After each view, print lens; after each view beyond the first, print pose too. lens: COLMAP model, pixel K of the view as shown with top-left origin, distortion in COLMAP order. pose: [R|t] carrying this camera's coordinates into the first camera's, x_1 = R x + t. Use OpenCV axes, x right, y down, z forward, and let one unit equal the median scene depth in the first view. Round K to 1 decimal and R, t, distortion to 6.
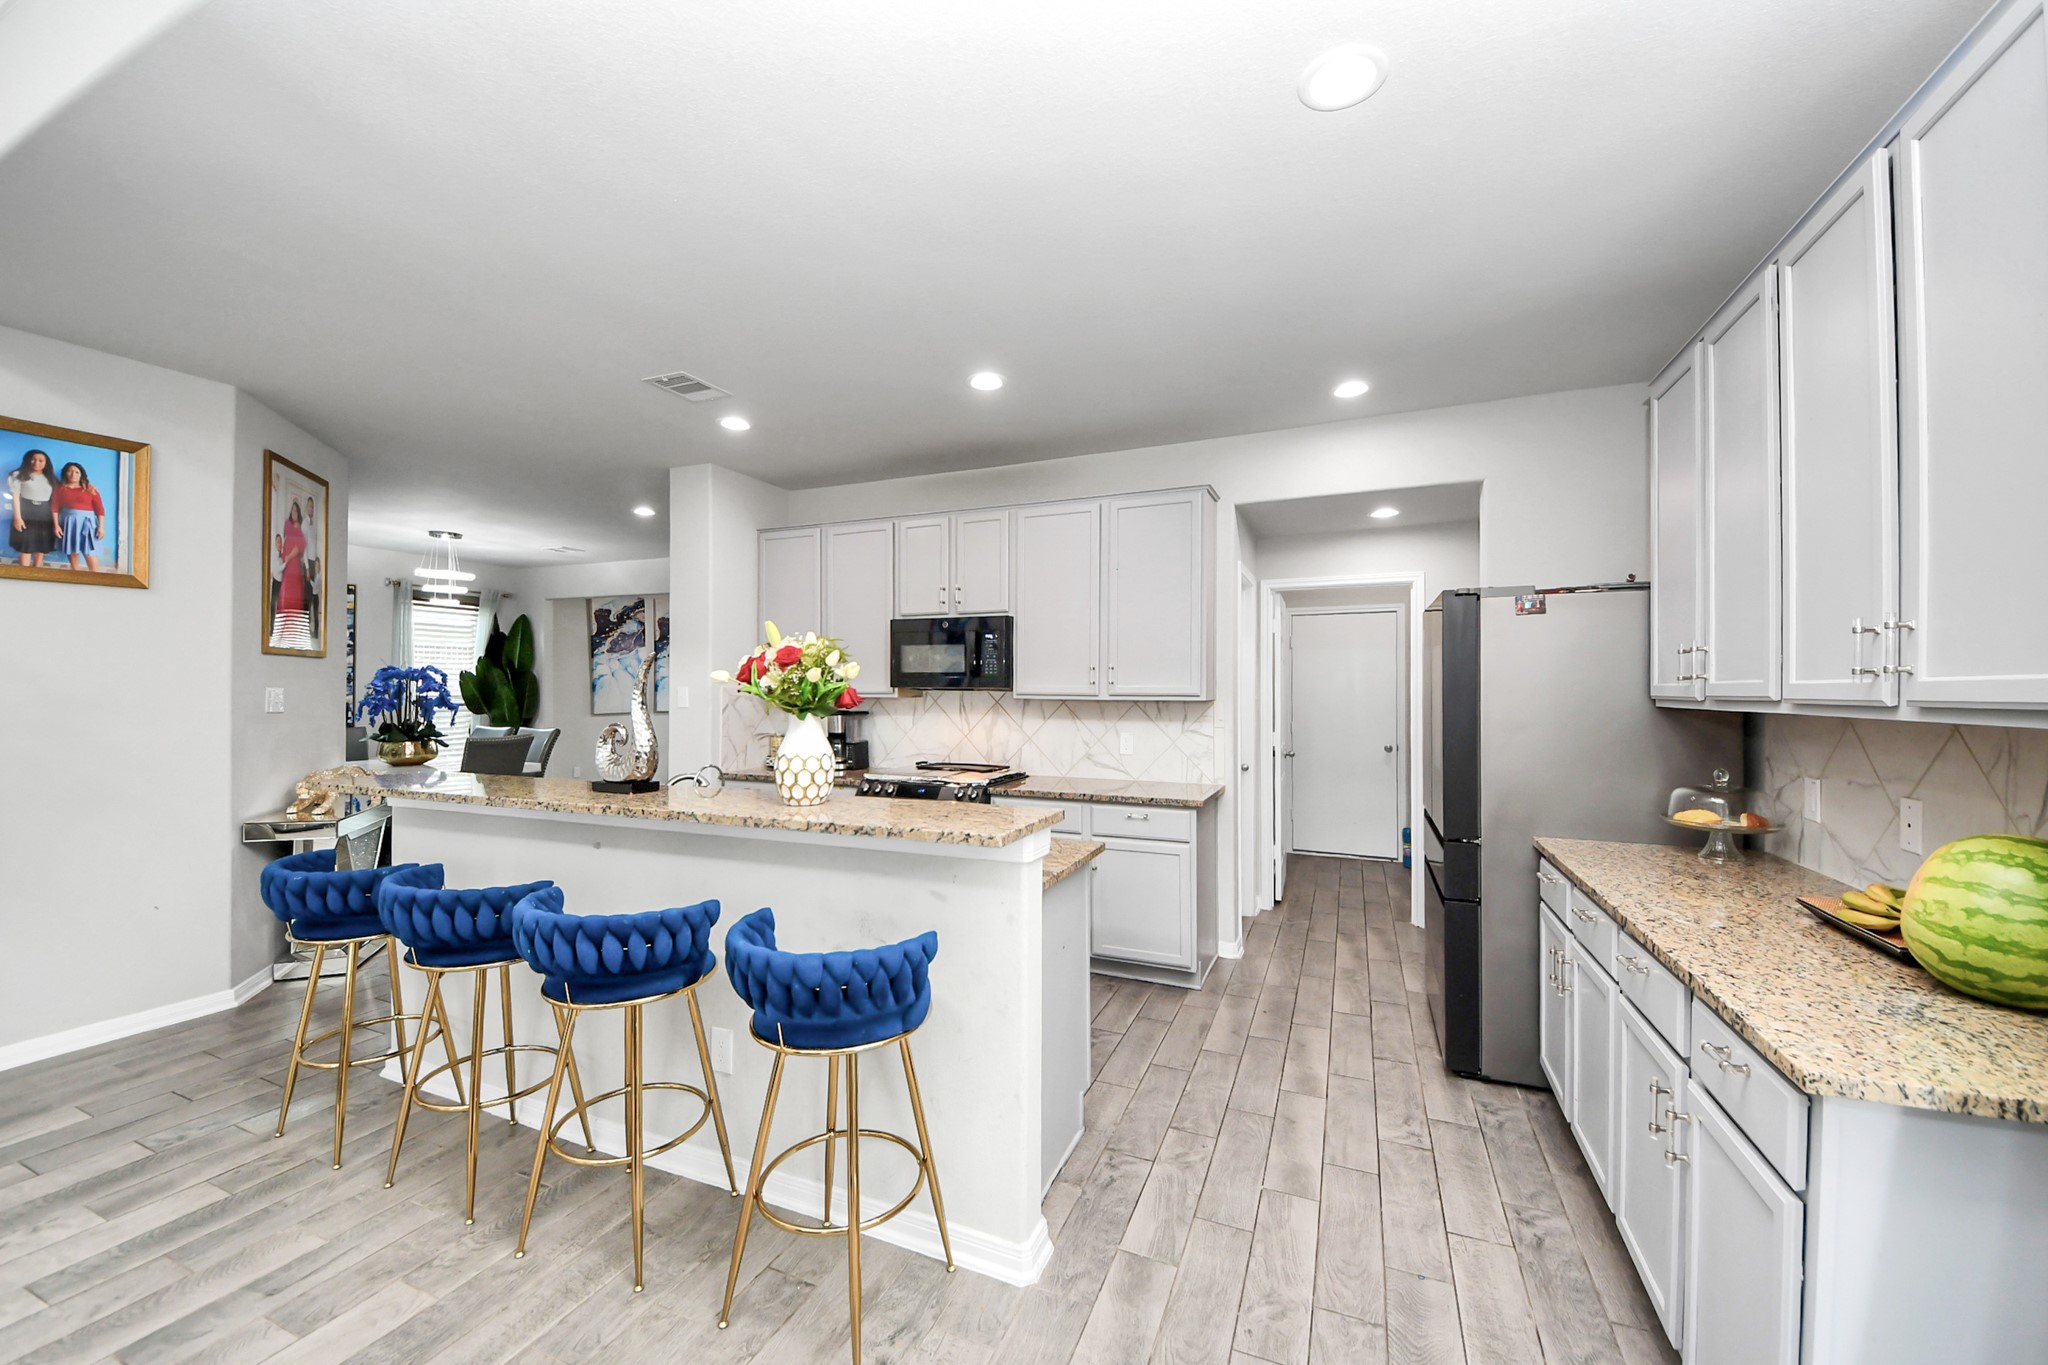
lens RADIAL K [[763.2, 0, 1020.9], [0, 763.2, 686.9], [0, 0, 1]] dist [0.037148, -0.022013]
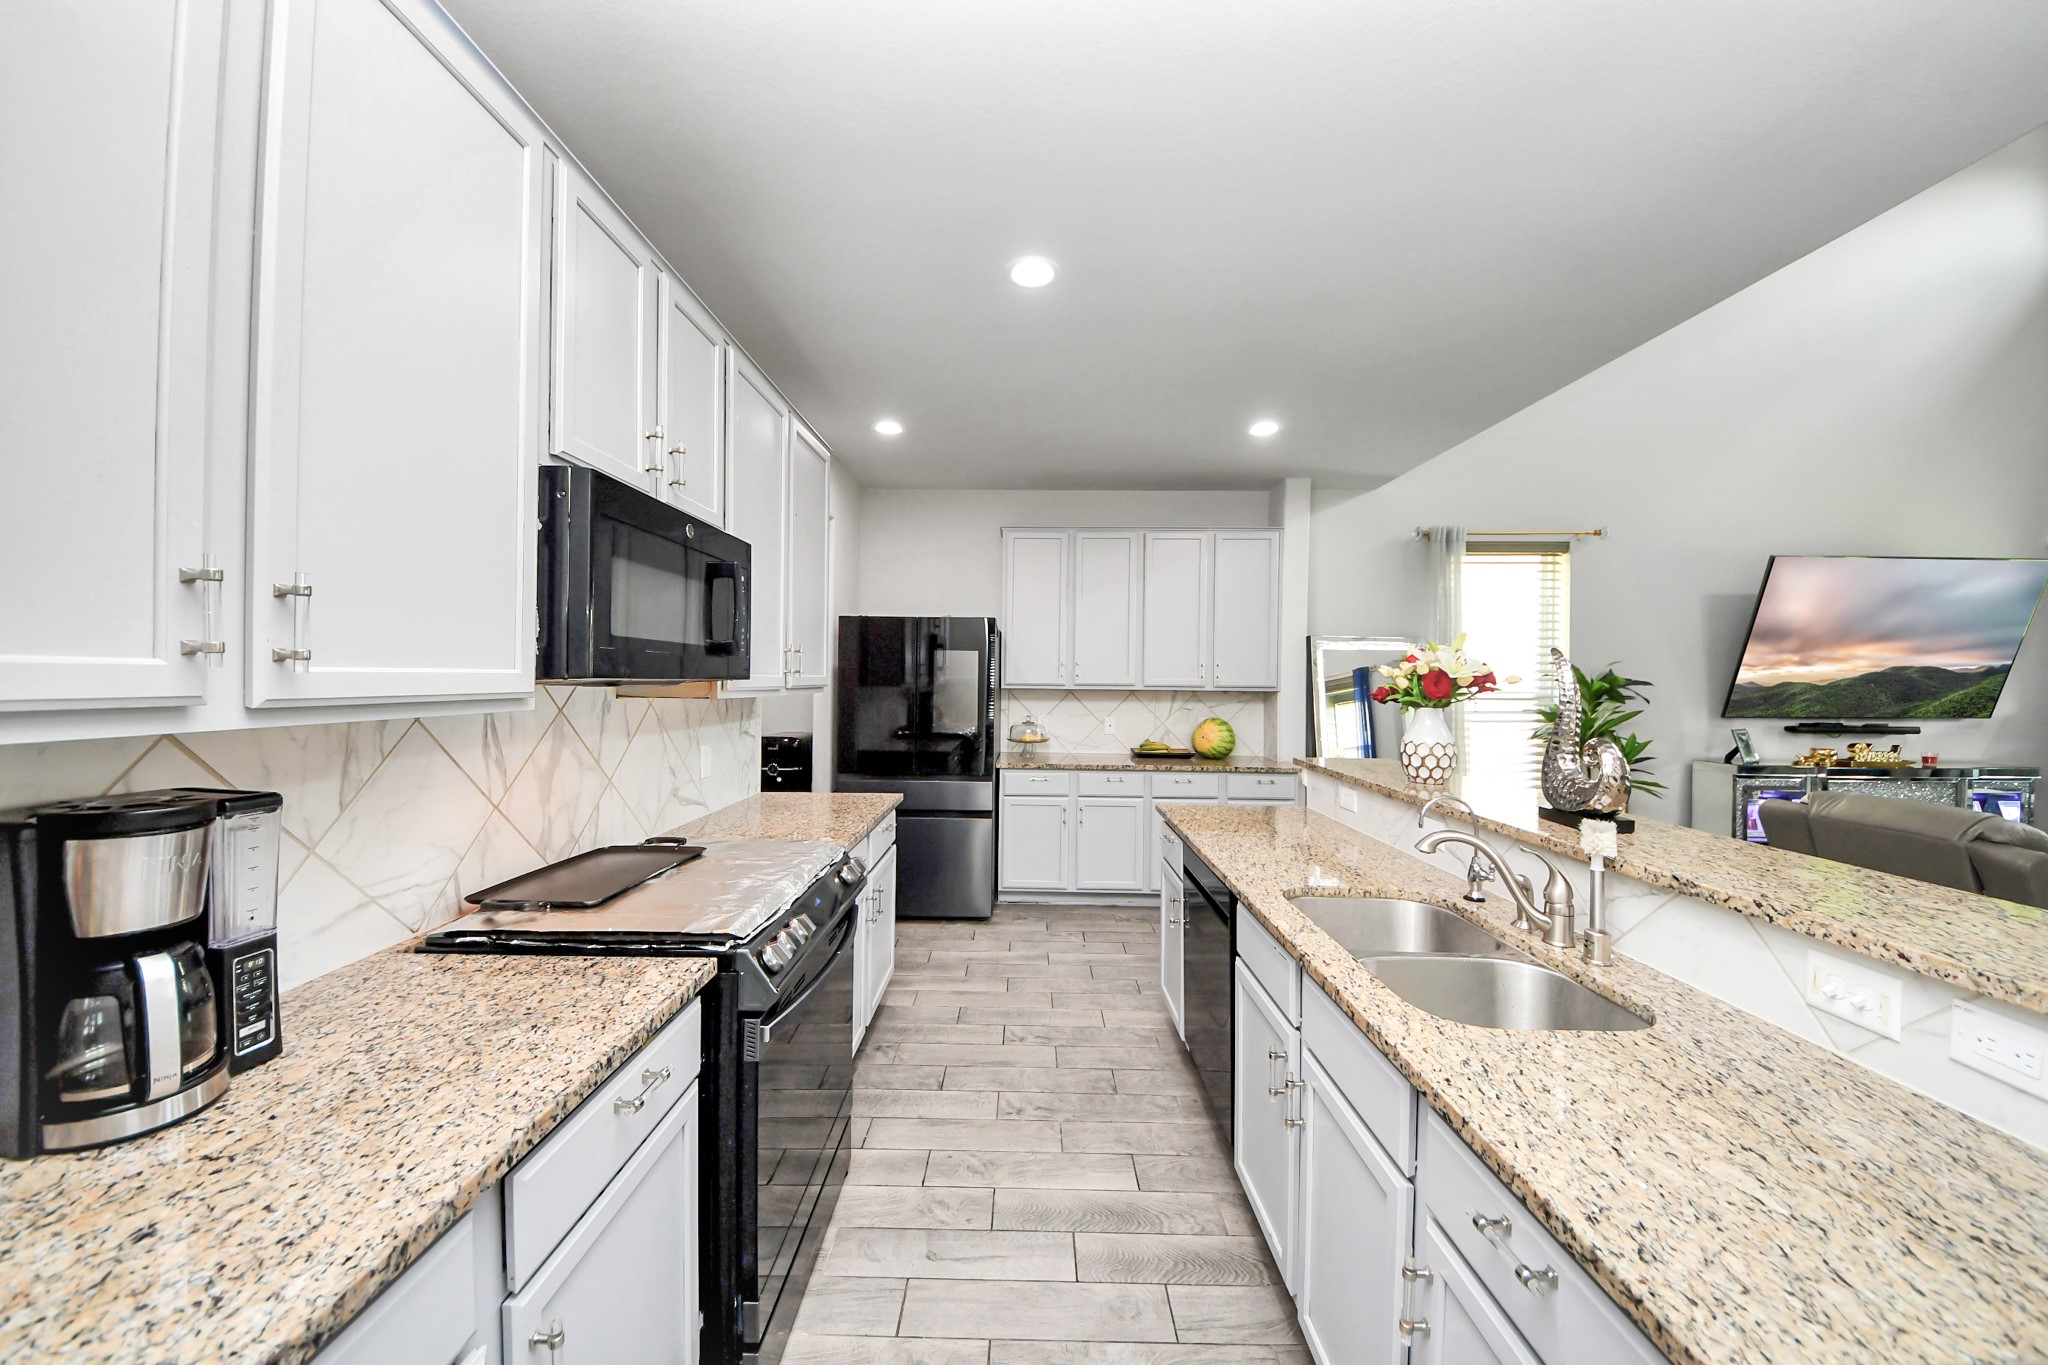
lens RADIAL K [[737.0, 0, 1024.0], [0, 737.0, 682.5], [0, 0, 1]] dist [0.017052, -0.009299]
pose [[-0.378014, -0.012880, 0.925710, -0.687603], [-0.012591, 0.999882, 0.008770, -0.001767], [-0.925714, -0.008341, -0.378132, 1.198578]]
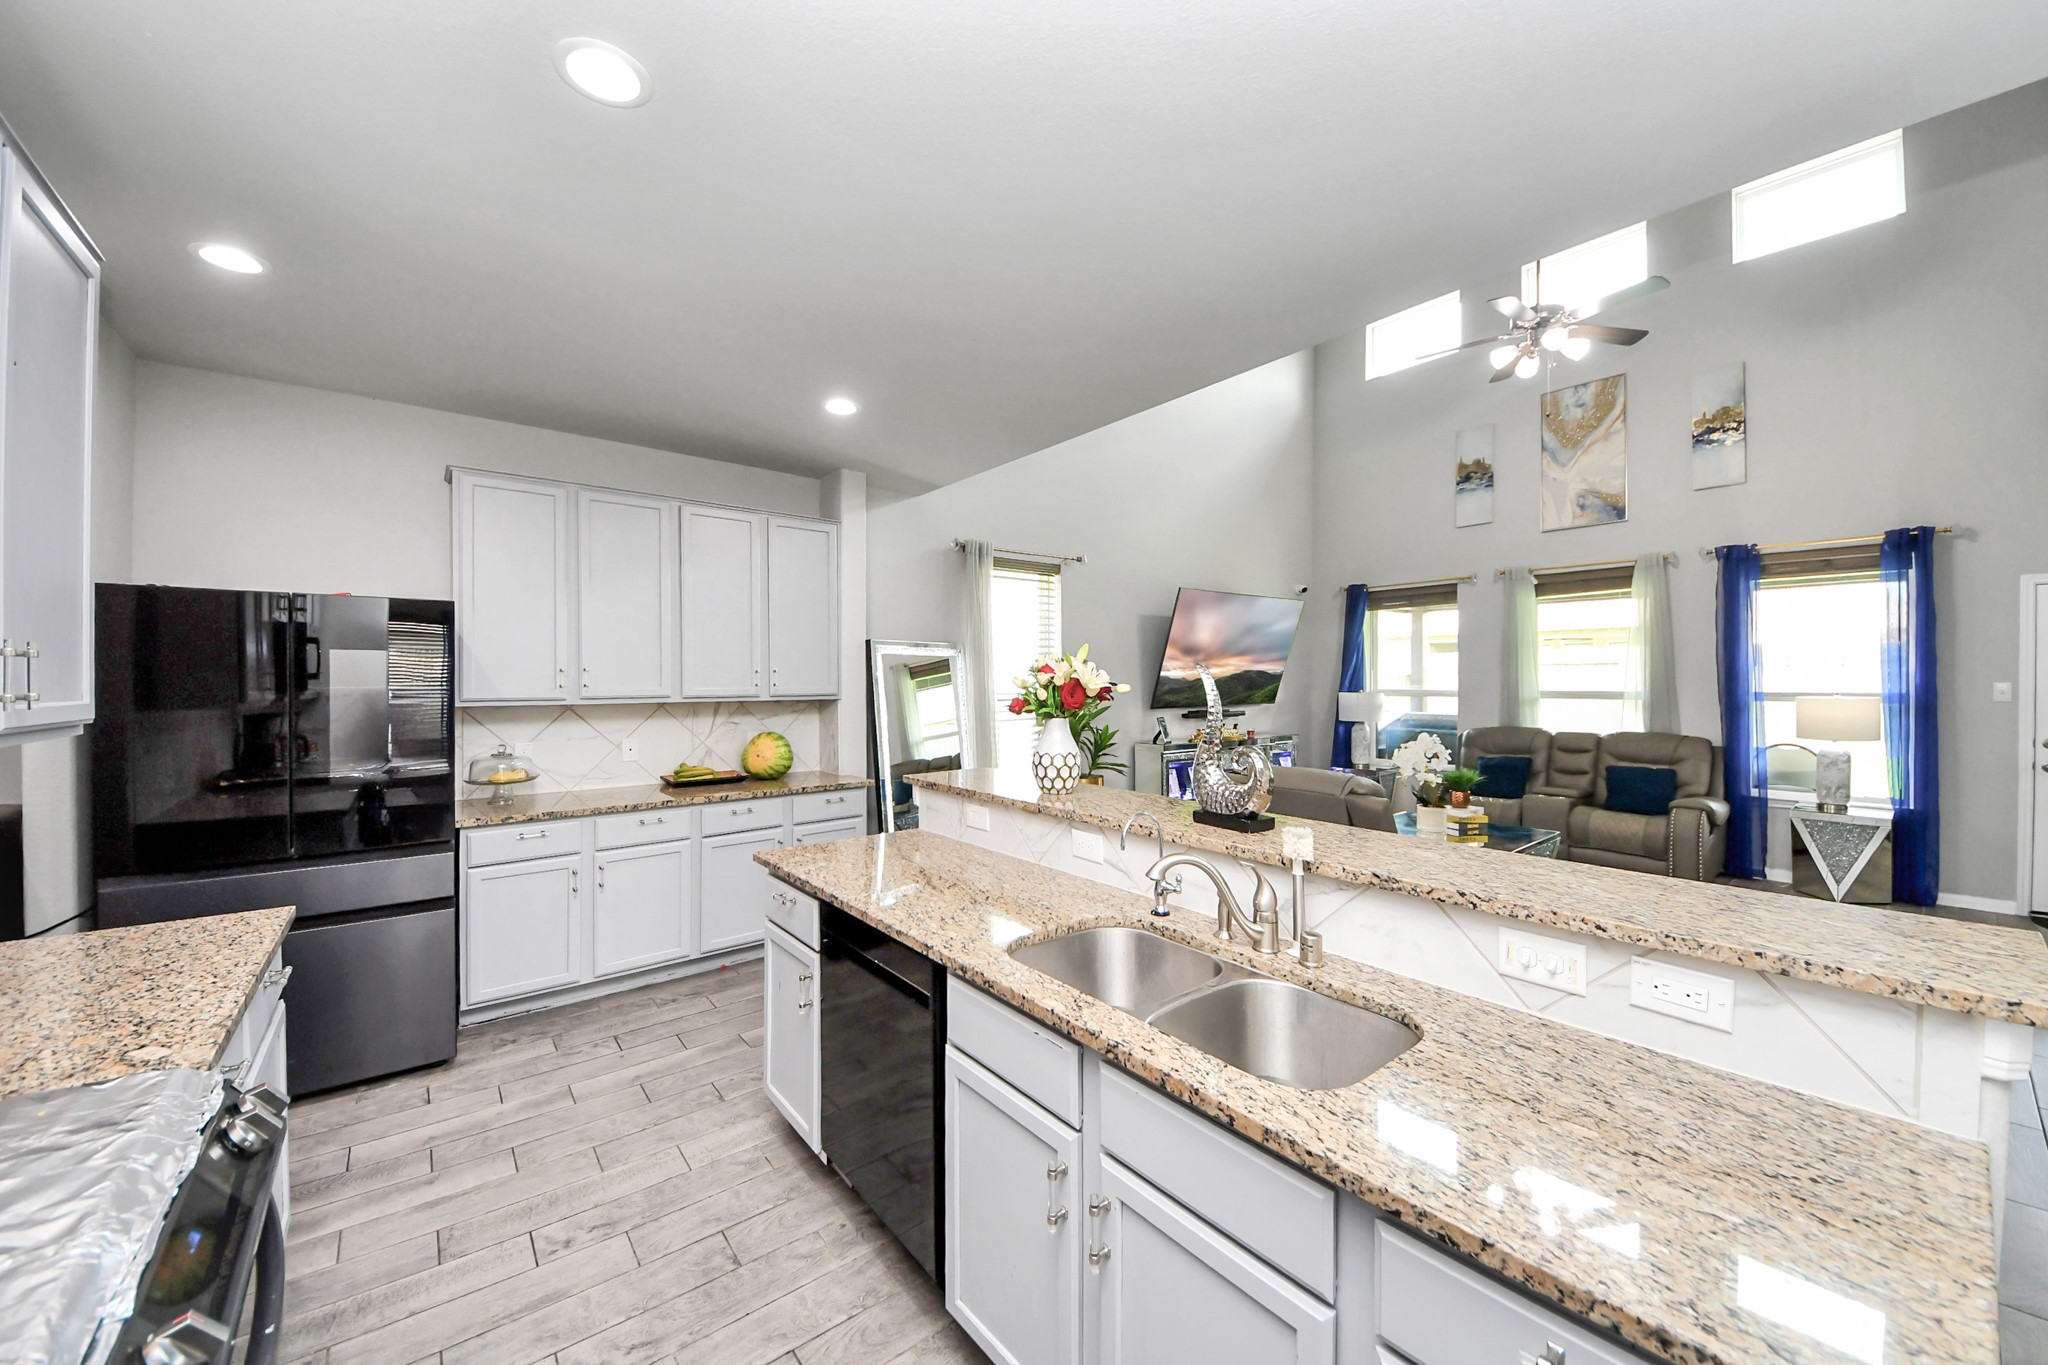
lens RADIAL K [[746.1, 0, 1024.0], [0, 746.1, 682.5], [0, 0, 1]] dist [0.051140, -0.032284]
pose [[-0.879507, -0.002903, 0.475878, -0.481838], [-0.000892, 0.999990, 0.004451, -0.014208], [-0.475886, 0.003491, -0.879500, 1.217192]]
